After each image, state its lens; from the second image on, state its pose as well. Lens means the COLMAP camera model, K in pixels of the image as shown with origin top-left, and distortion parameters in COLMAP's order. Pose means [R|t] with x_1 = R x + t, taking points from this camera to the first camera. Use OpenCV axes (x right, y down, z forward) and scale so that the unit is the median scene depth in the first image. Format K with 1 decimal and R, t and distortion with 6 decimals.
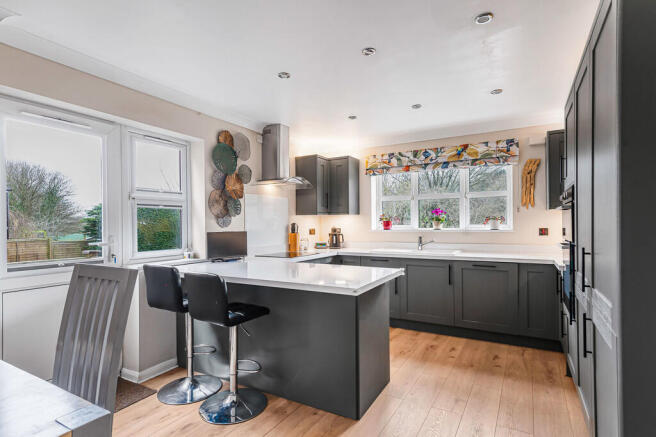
lens RADIAL K [[340.6, 0, 341.9], [0, 340.6, 225.1], [0, 0, 1]] dist [0.004999, 0.001050]
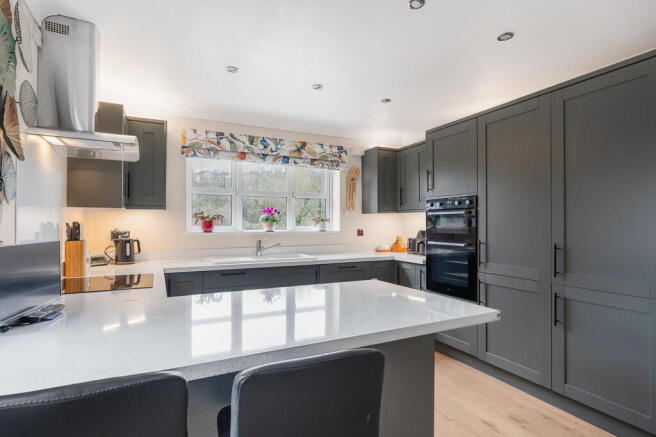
lens RADIAL K [[340.6, 0, 325.6], [0, 340.6, 220.3], [0, 0, 1]] dist [0.004999, 0.001050]
pose [[0.562519, 0.015307, 0.826642, -0.370870], [-0.004195, 0.999869, -0.015660, -0.002488], [-0.826773, 0.005341, 0.562510, 0.397508]]
